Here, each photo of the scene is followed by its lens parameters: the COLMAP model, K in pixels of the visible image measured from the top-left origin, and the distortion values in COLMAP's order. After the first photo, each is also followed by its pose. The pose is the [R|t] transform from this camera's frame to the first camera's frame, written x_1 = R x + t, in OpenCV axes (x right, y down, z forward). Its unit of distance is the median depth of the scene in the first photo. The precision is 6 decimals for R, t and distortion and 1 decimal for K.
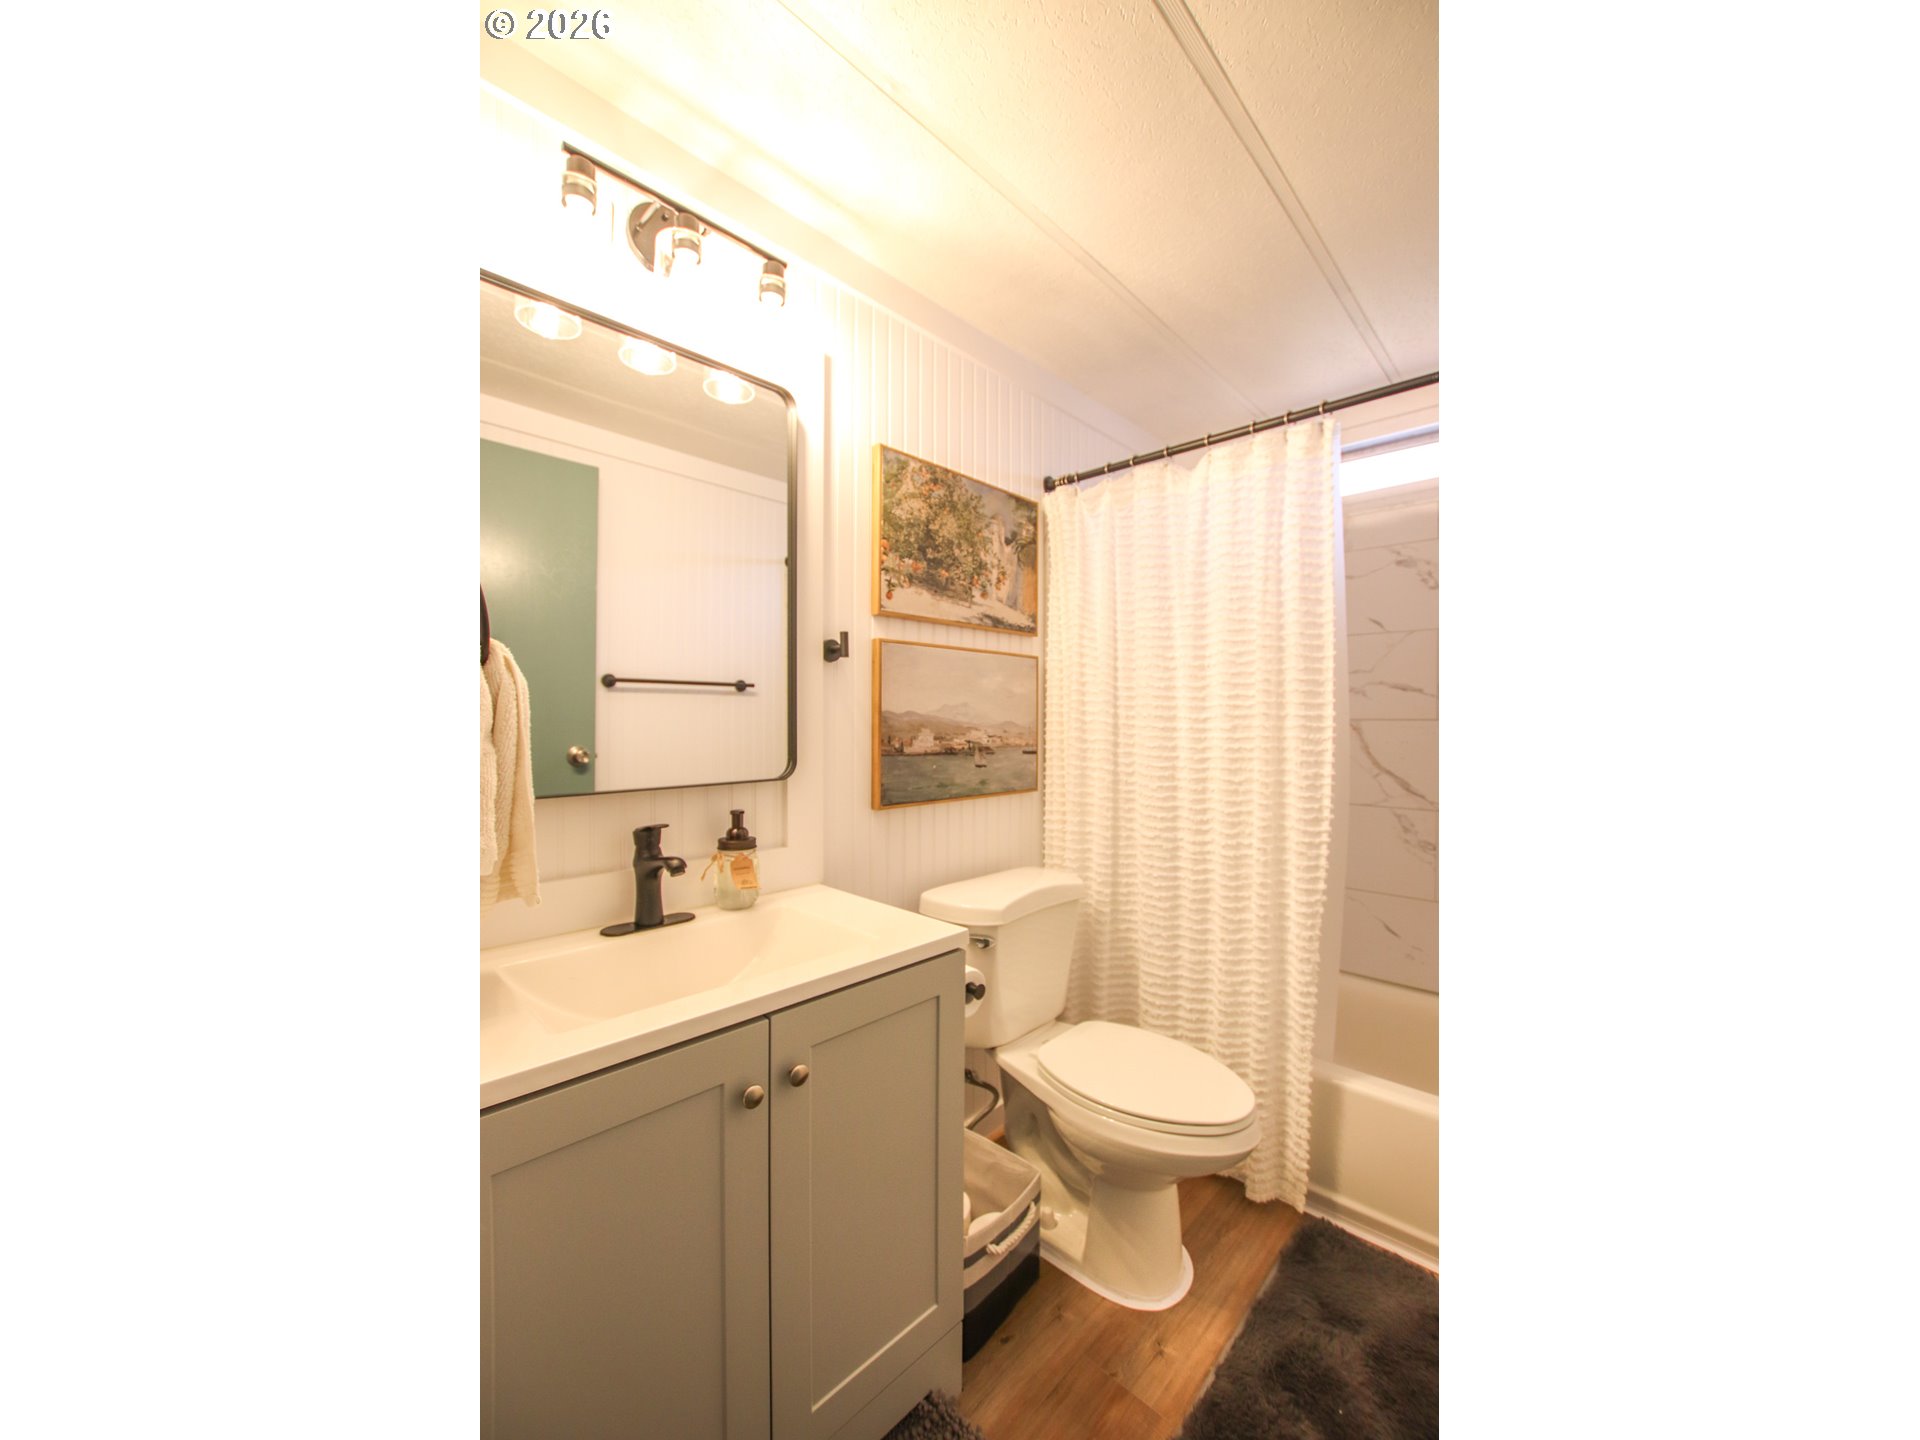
lens RADIAL K [[668.1, 0, 960.0], [0, 668.1, 720.0], [0, 0, 1]] dist [-0.023176, 0.000118]
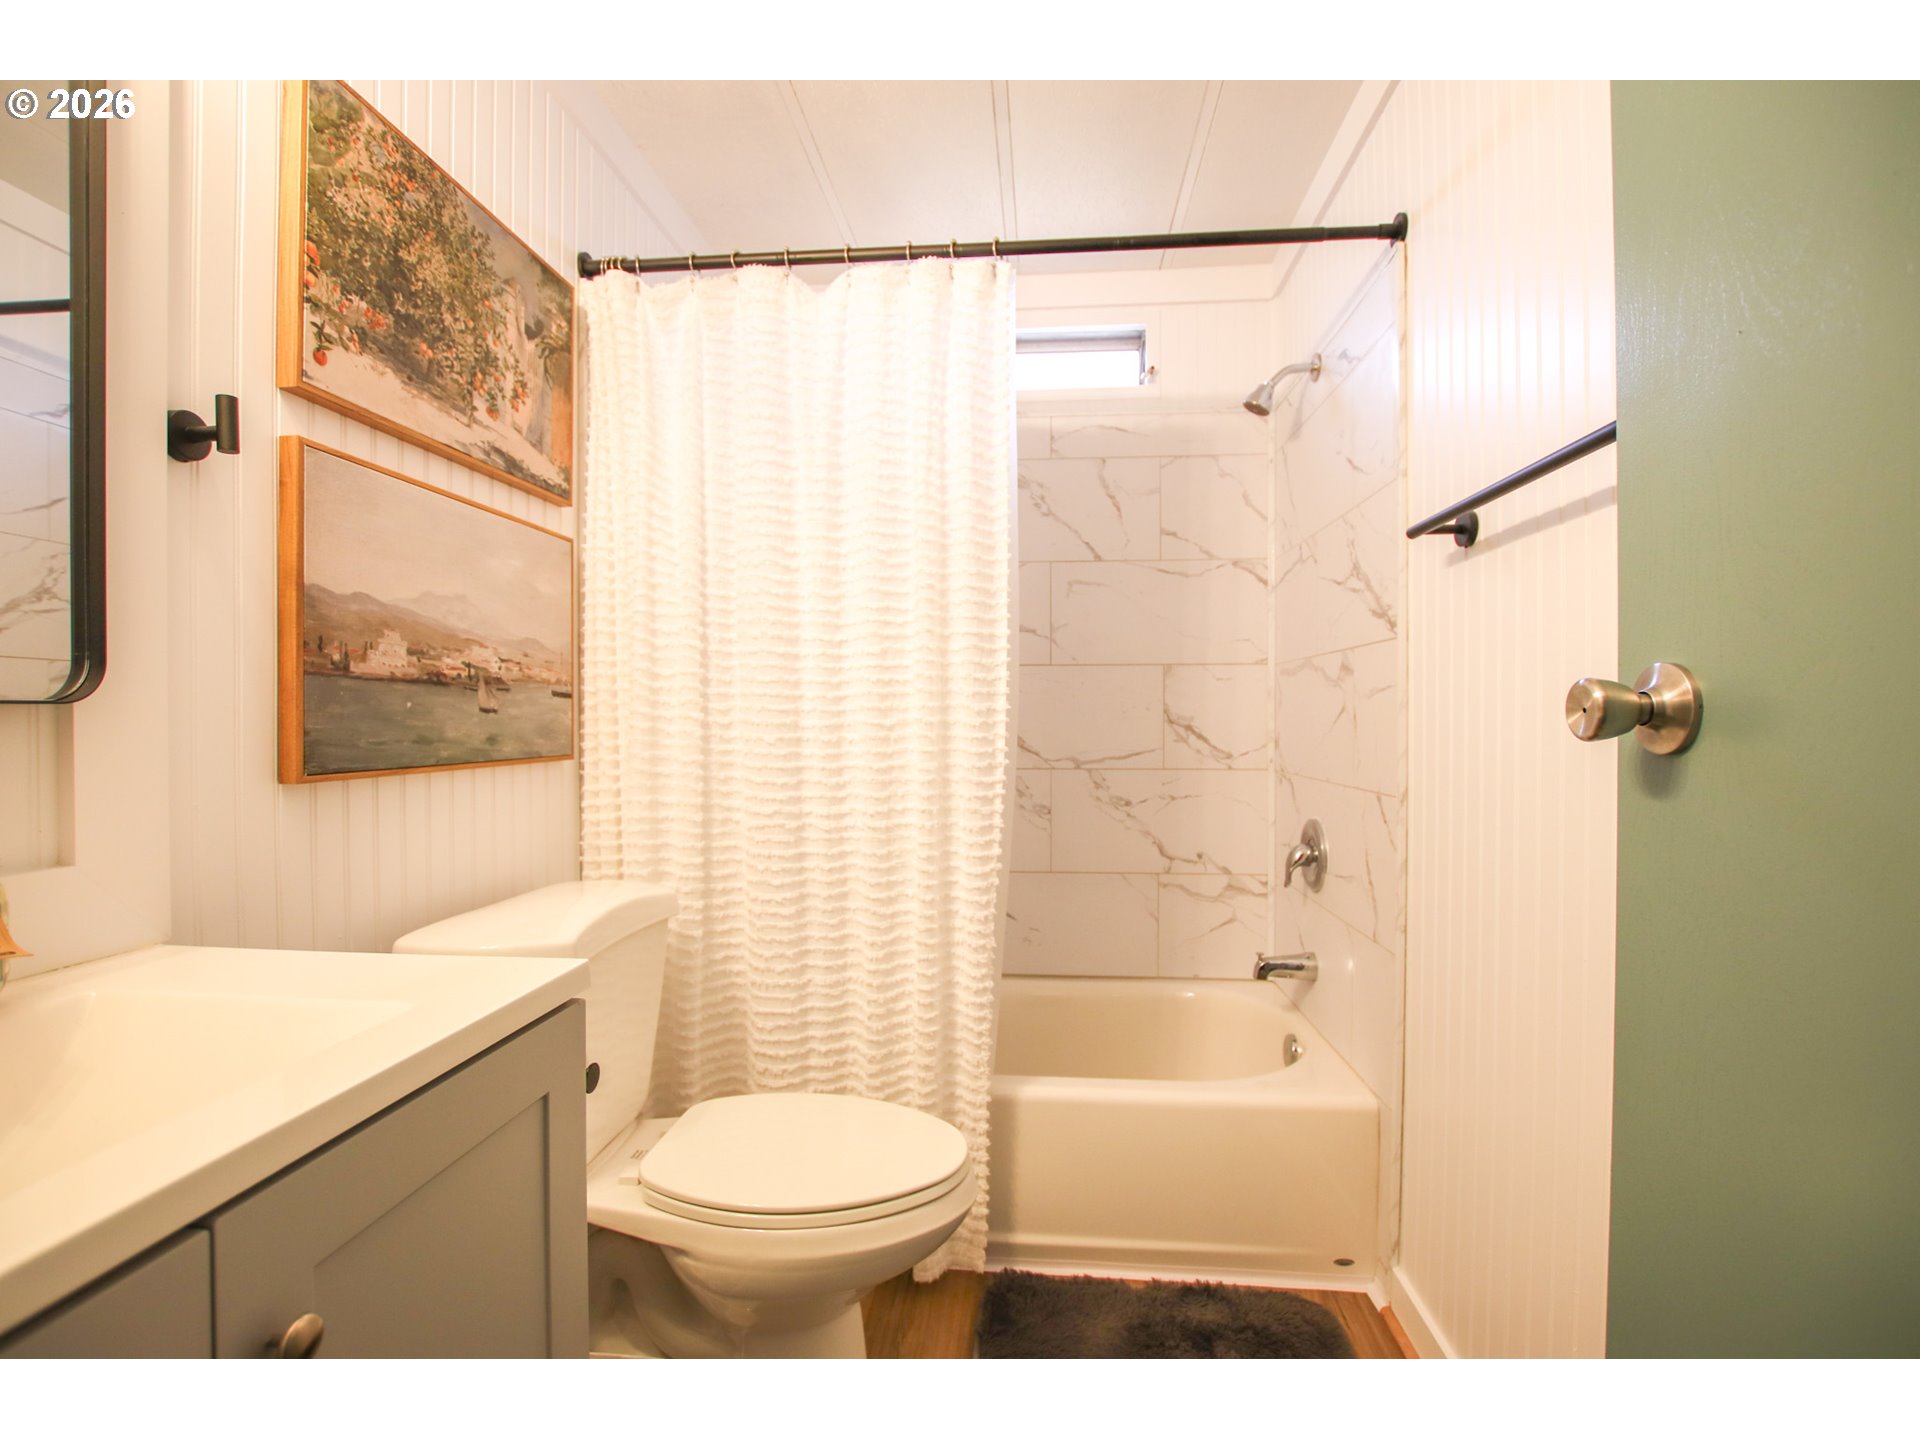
lens RADIAL K [[894.1, 0, 960.0], [0, 894.1, 720.0], [0, 0, 1]] dist [-0.030130, 0.004647]
pose [[0.784163, -0.006245, 0.620524, -0.128916], [0.003359, 0.999977, 0.005820, 0.078061], [-0.620546, -0.002479, 0.784166, 0.169916]]
